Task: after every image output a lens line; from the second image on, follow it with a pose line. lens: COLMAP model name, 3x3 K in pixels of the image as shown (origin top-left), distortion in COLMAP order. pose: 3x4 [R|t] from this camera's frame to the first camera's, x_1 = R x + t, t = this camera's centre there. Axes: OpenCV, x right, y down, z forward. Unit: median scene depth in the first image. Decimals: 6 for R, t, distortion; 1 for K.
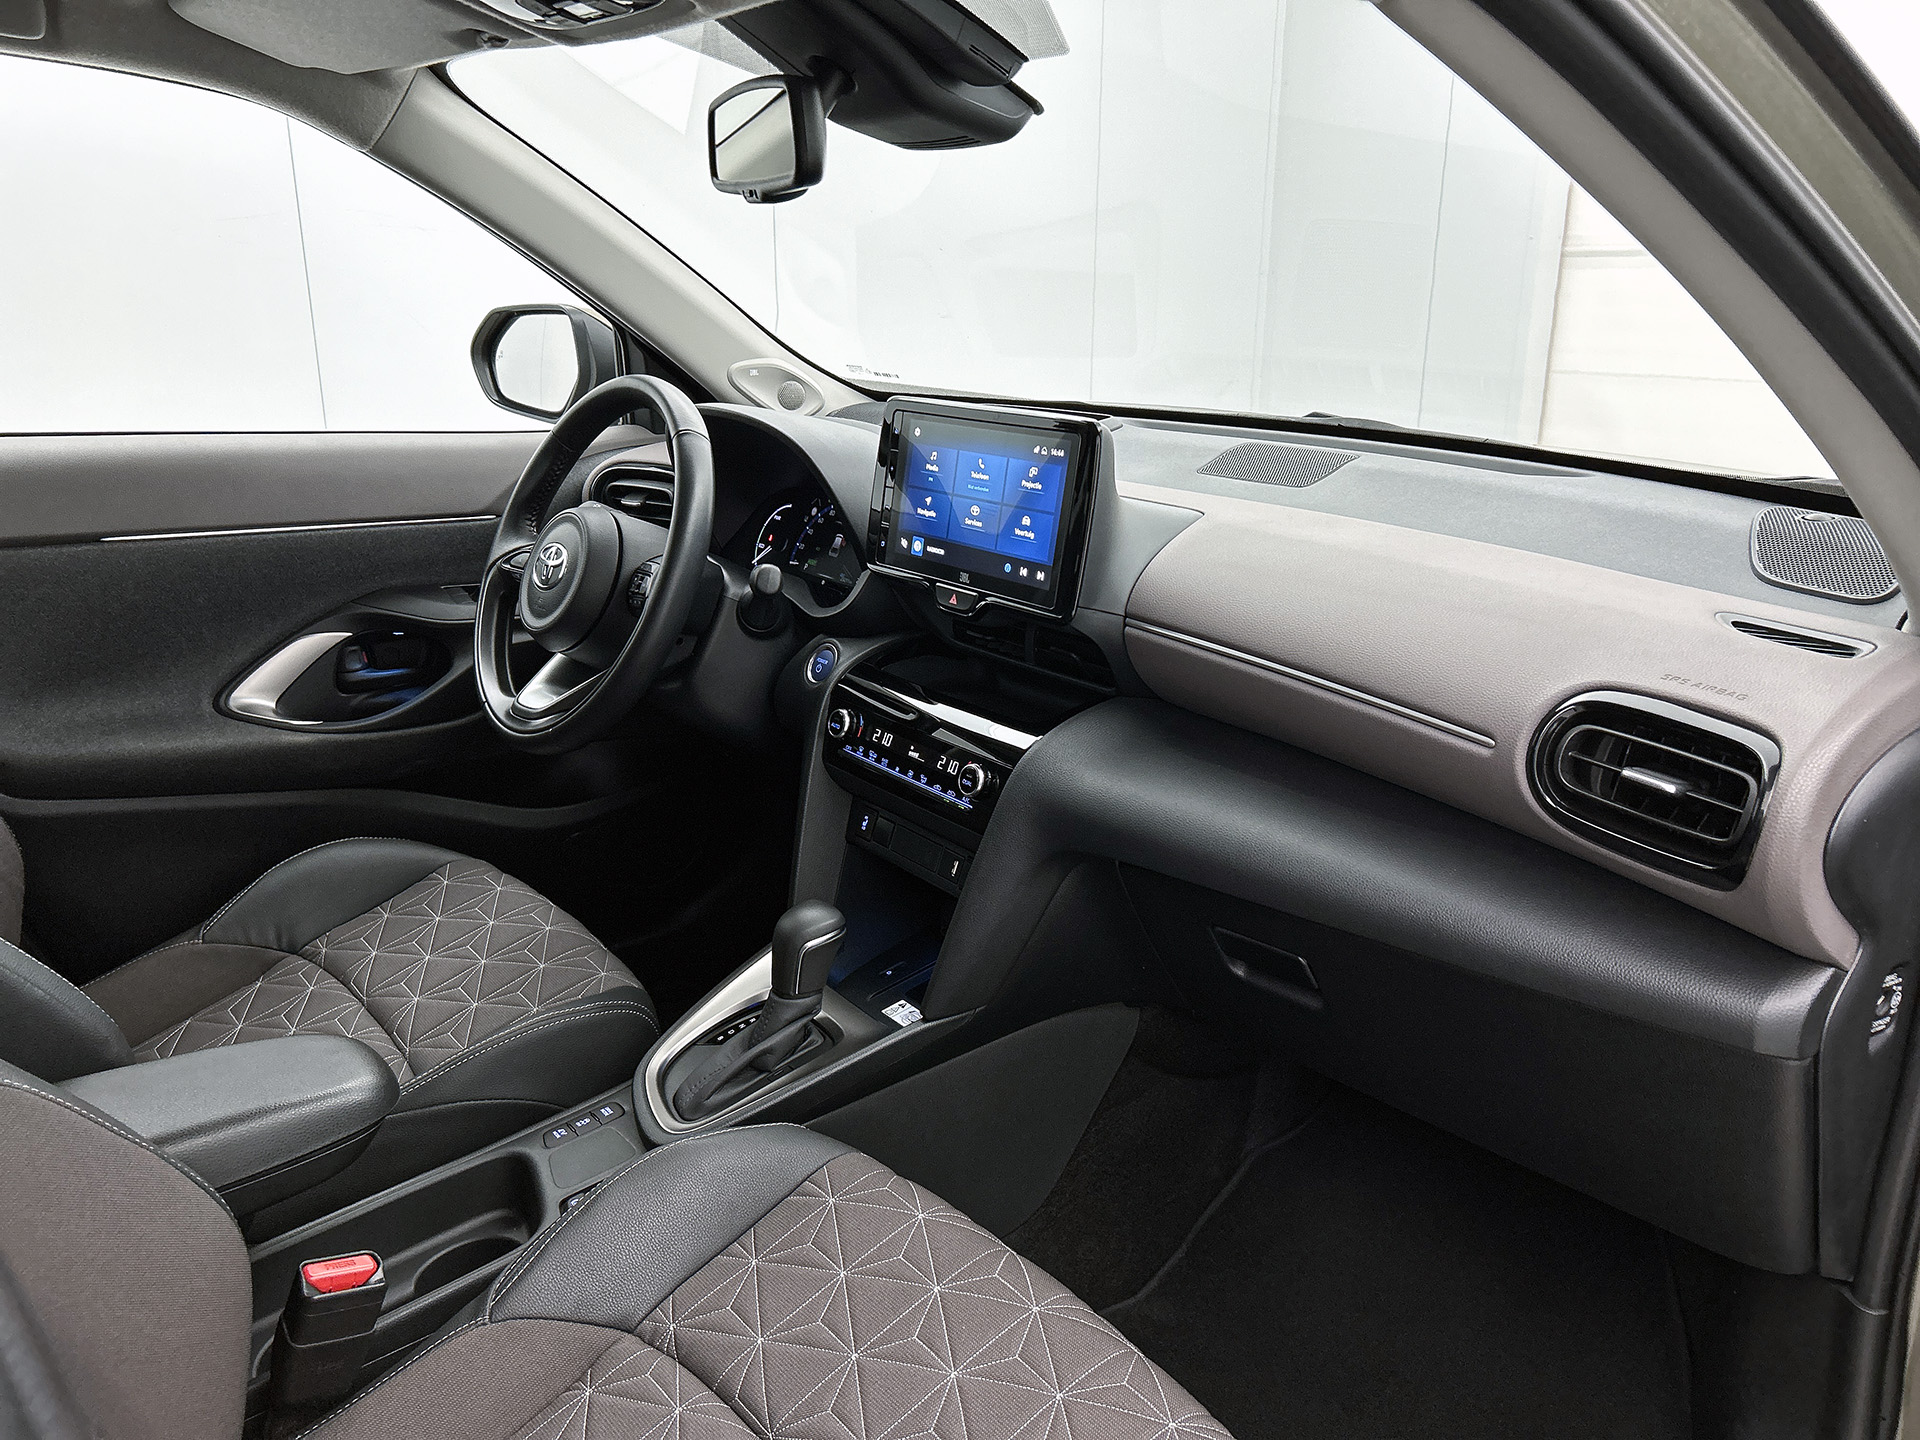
lens RADIAL K [[1436.9, 0, 964.9], [0, 1436.9, 717.0], [0, 0, 1]] dist [0.024811, -0.018693]
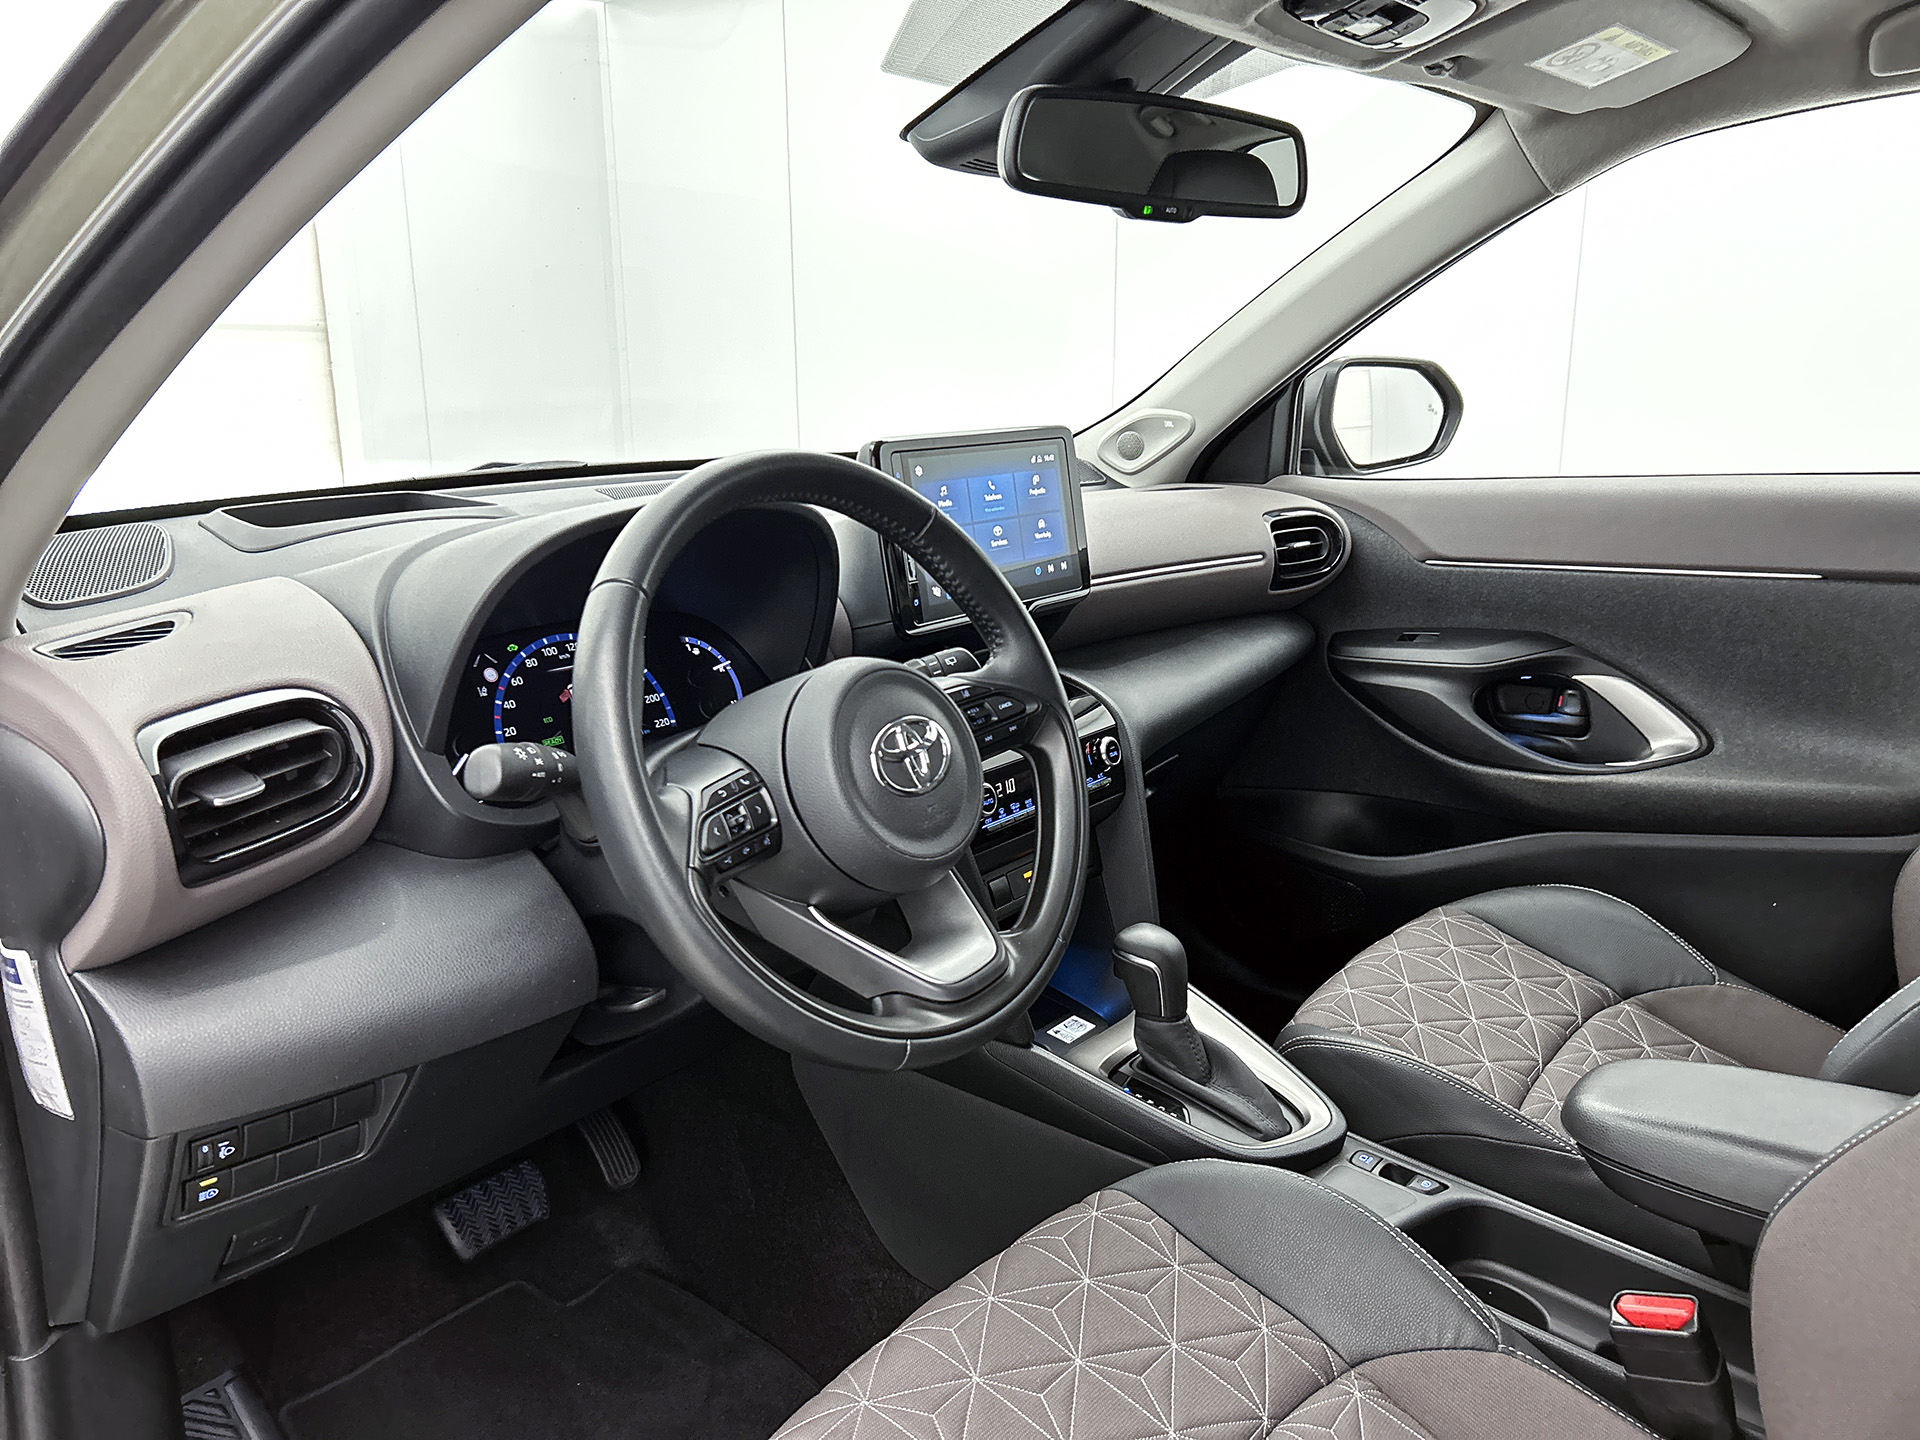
lens RADIAL K [[1436.9, 0, 957.9], [0, 1436.9, 710.4], [0, 0, 1]] dist [0.024811, -0.018693]
pose [[-0.216202, -0.237244, 0.947086, -0.952542], [0.294603, 0.908964, 0.294947, -0.326370], [-0.930842, 0.342782, -0.126627, 1.160751]]
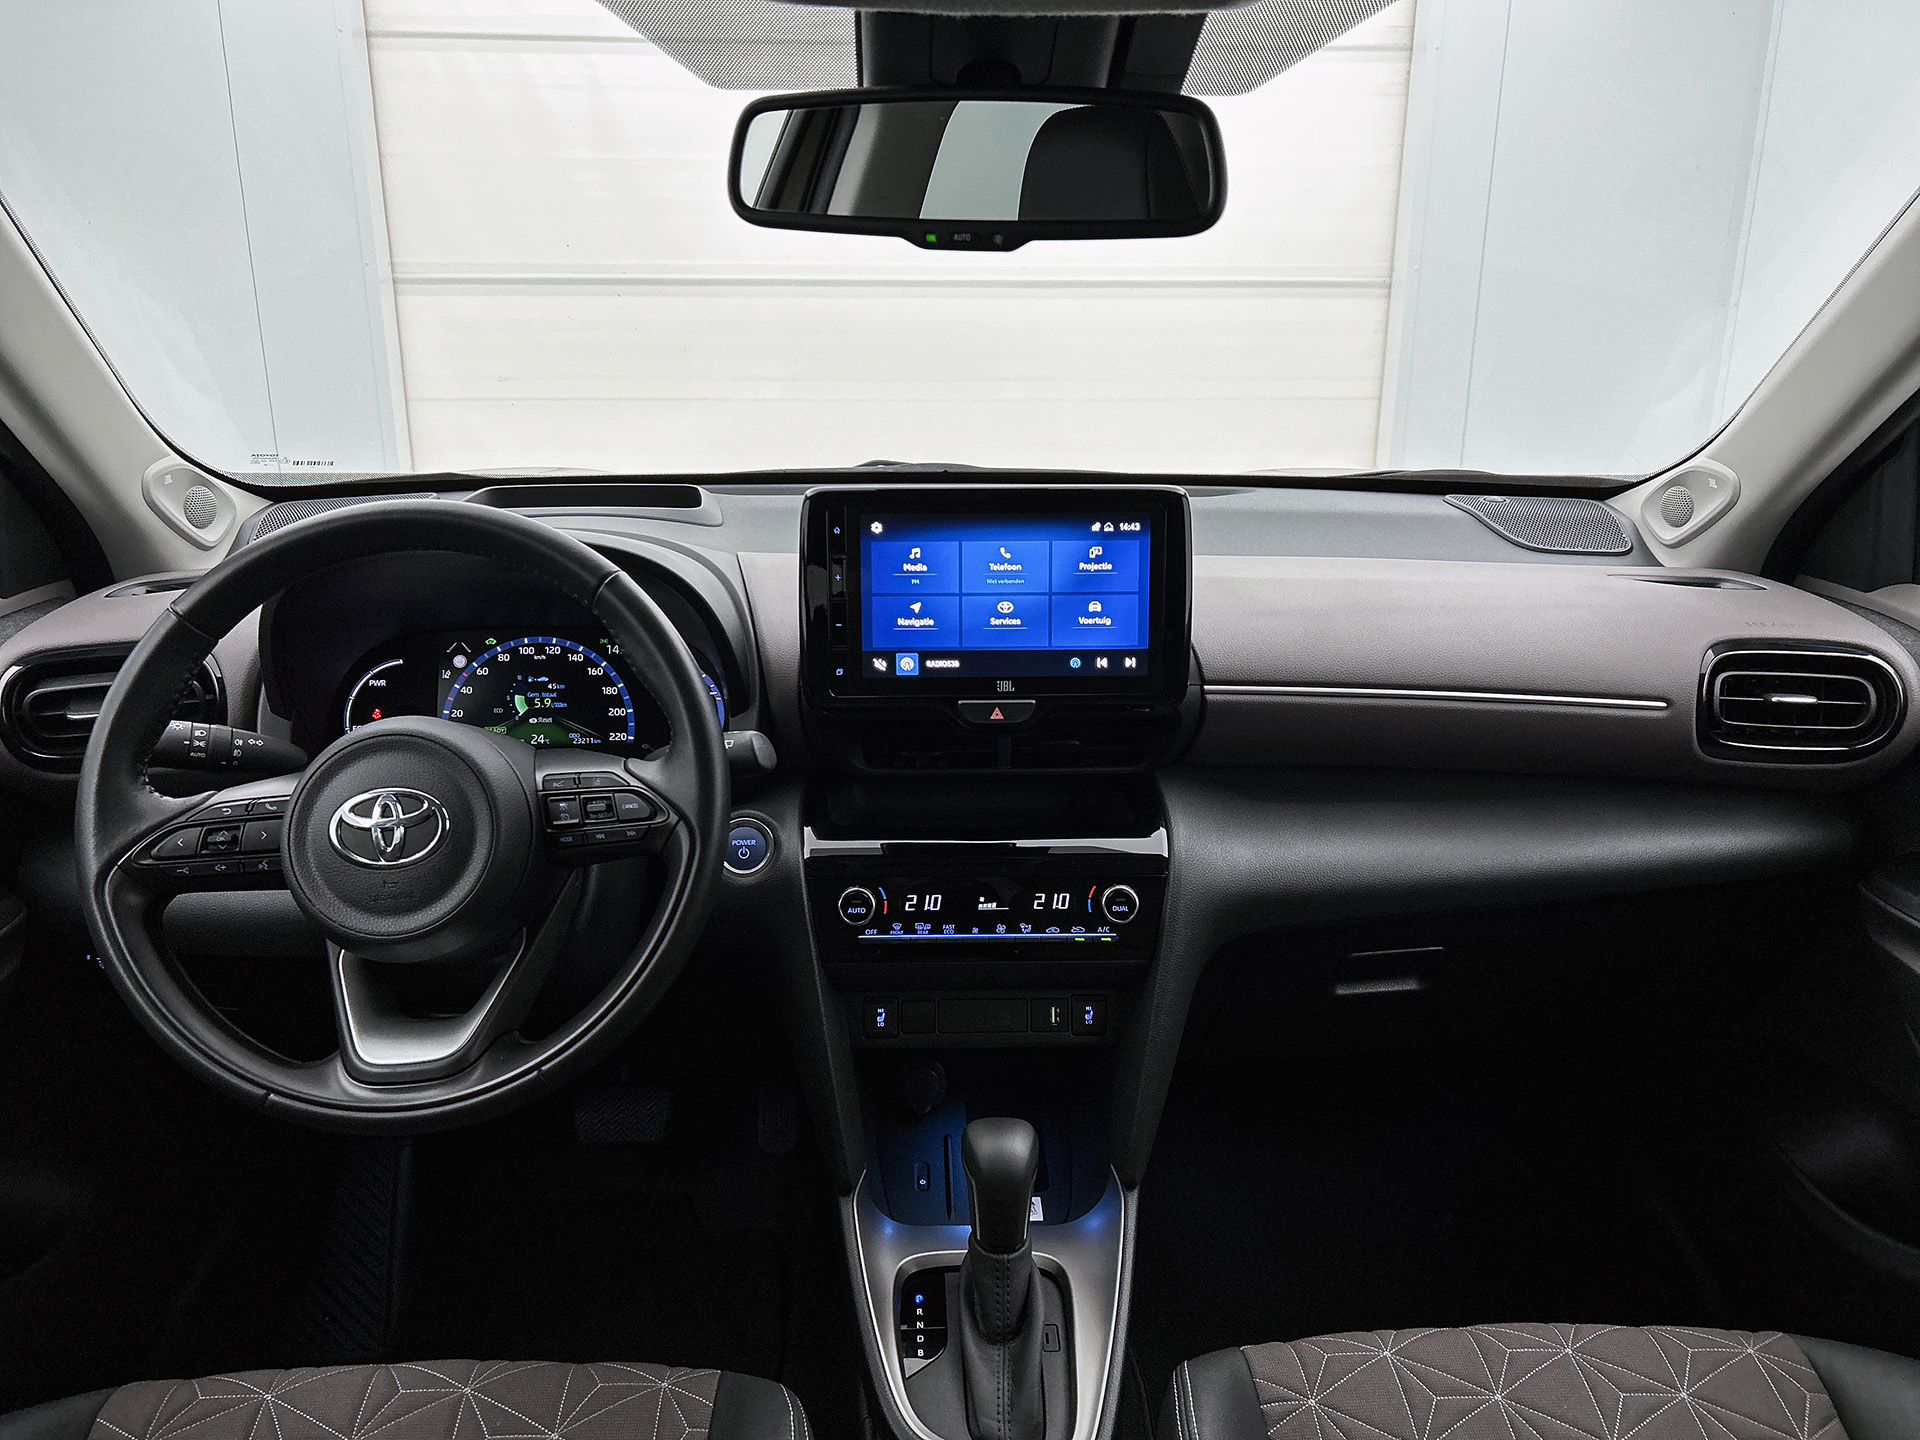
lens RADIAL K [[1436.9, 0, 961.6], [0, 1436.9, 707.1], [0, 0, 1]] dist [0.024811, -0.018693]
pose [[0.598903, -0.226013, 0.768267, -0.657759], [0.238570, 0.966143, 0.098248, -0.170815], [-0.764460, 0.124445, 0.632546, 0.469901]]
